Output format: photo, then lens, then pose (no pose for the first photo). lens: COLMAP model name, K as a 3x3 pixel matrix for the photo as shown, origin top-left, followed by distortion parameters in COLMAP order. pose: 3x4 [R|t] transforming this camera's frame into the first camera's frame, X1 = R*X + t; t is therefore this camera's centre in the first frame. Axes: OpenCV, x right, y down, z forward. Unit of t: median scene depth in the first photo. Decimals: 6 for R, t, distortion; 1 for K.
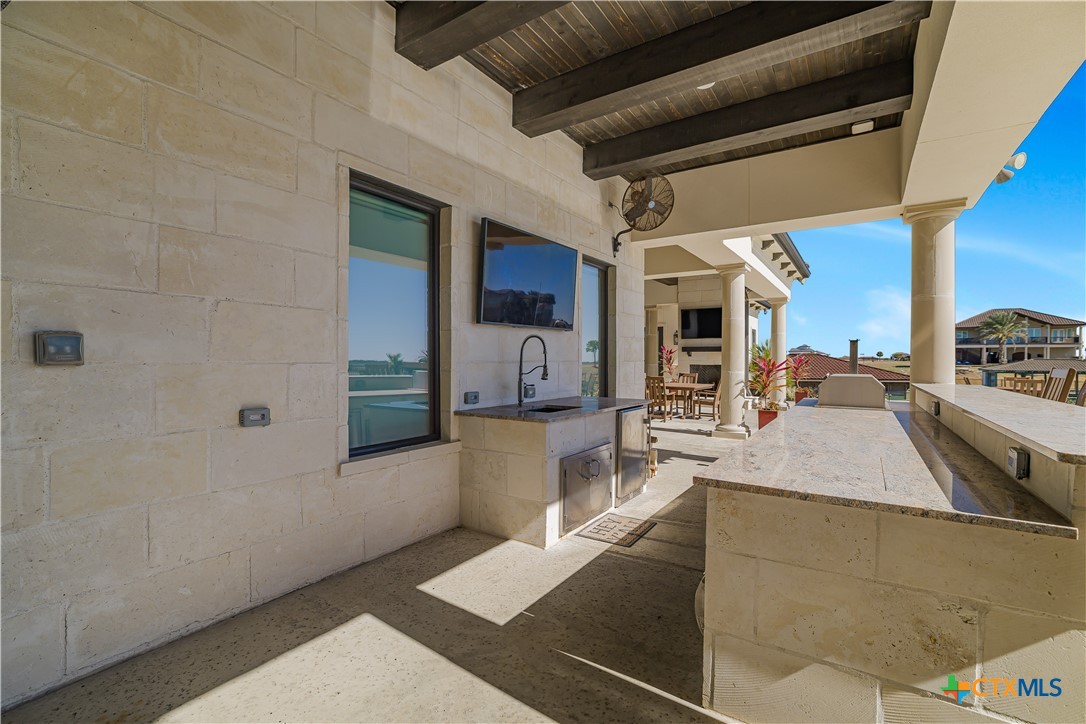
lens RADIAL K [[499.2, 0, 531.7], [0, 499.2, 359.5], [0, 0, 1]] dist [-0.008676, 0.000643]
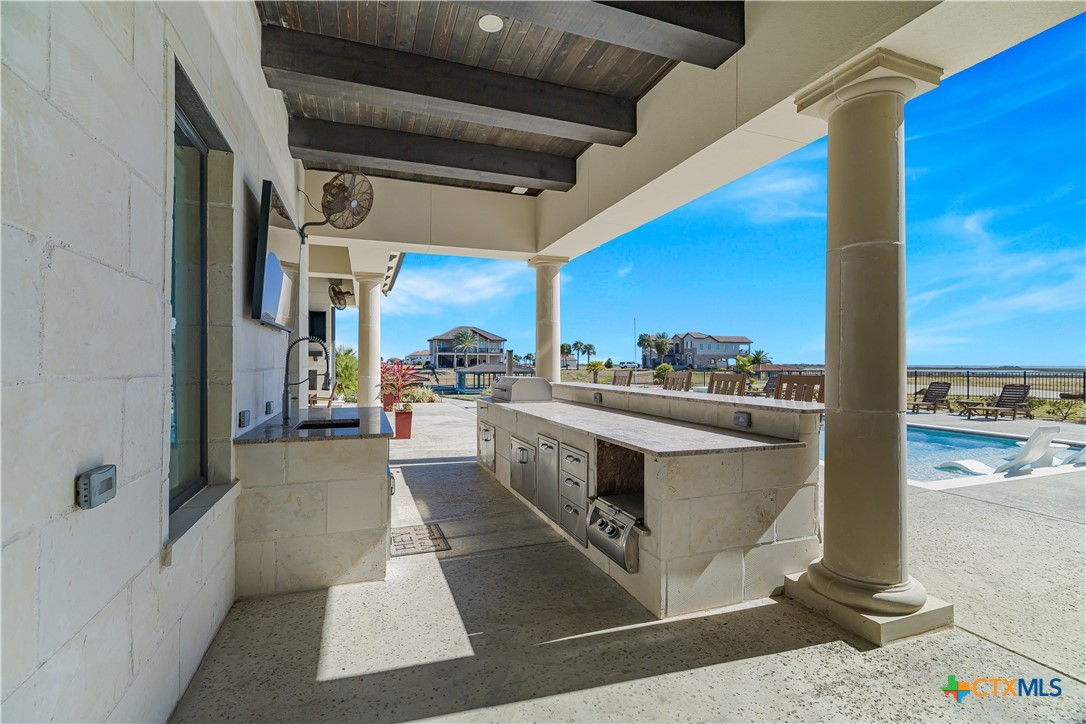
lens RADIAL K [[499.2, 0, 534.9], [0, 499.2, 360.5], [0, 0, 1]] dist [-0.008676, 0.000643]
pose [[0.578140, 0.003312, 0.815931, -0.500723], [0.001998, 0.999983, -0.005475, -0.004776], [-0.815935, 0.004796, 0.578124, 0.246488]]
